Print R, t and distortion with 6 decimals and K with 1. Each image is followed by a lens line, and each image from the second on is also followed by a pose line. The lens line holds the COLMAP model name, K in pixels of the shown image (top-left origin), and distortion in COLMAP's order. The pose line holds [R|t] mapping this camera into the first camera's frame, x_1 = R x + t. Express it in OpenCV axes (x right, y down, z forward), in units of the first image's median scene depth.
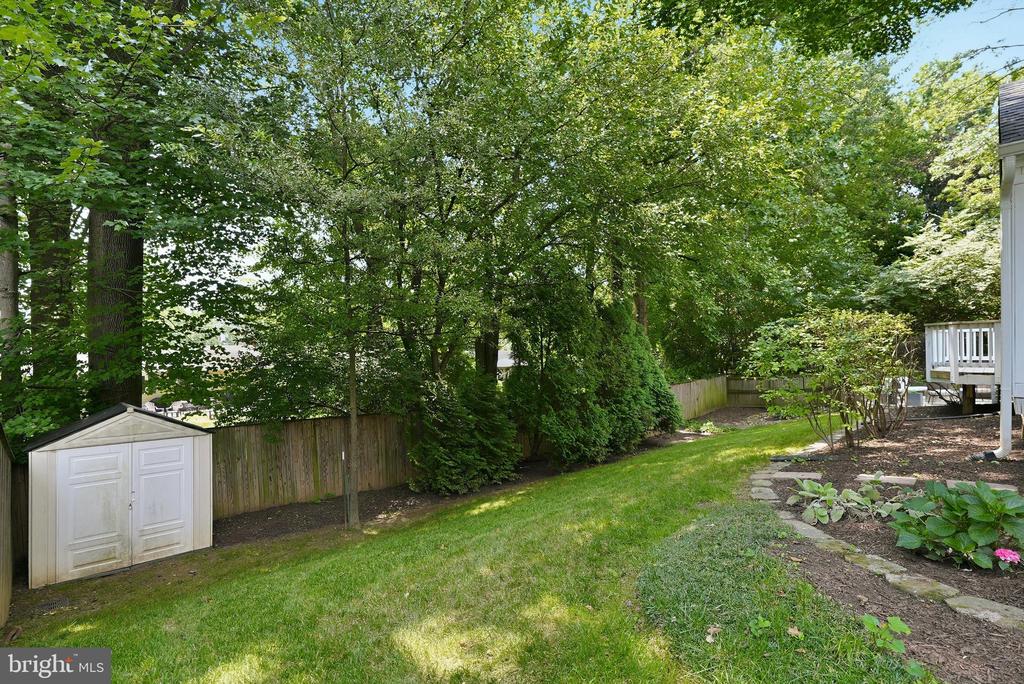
lens RADIAL K [[486.2, 0, 513.0], [0, 486.2, 348.1], [0, 0, 1]] dist [0.002894, -0.000097]
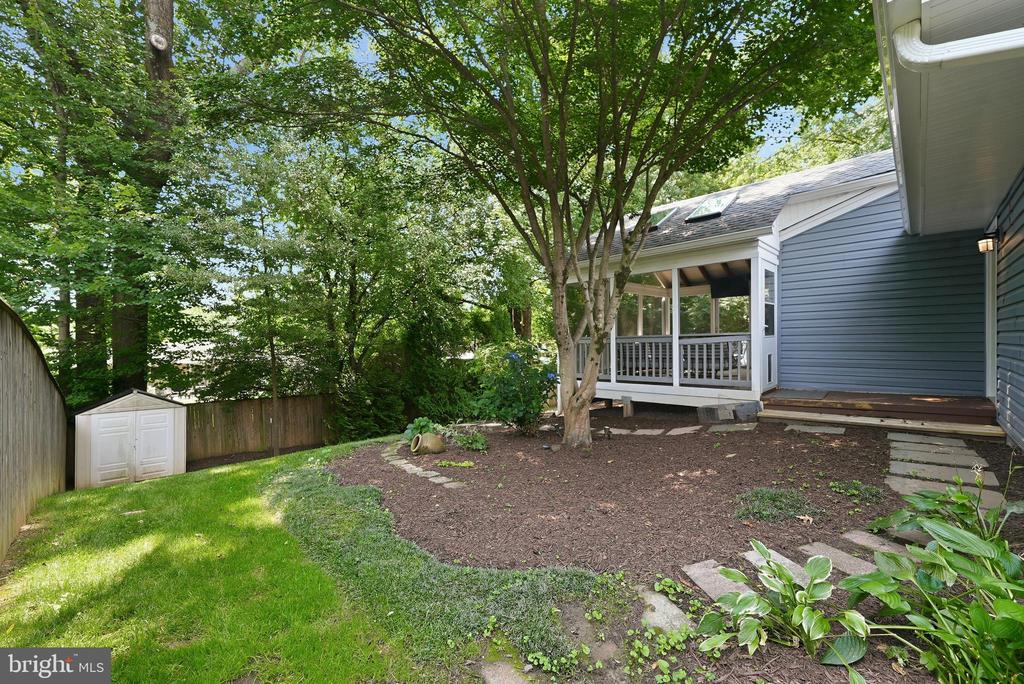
lens RADIAL K [[424.6, 0, 511.0], [0, 424.6, 341.5], [0, 0, 1]] dist [-0.000942, -0.000041]
pose [[0.999828, 0.002392, 0.018416, 0.437054], [-0.002422, 0.999996, 0.001595, -0.049307], [-0.018412, -0.001639, 0.999829, -0.444573]]
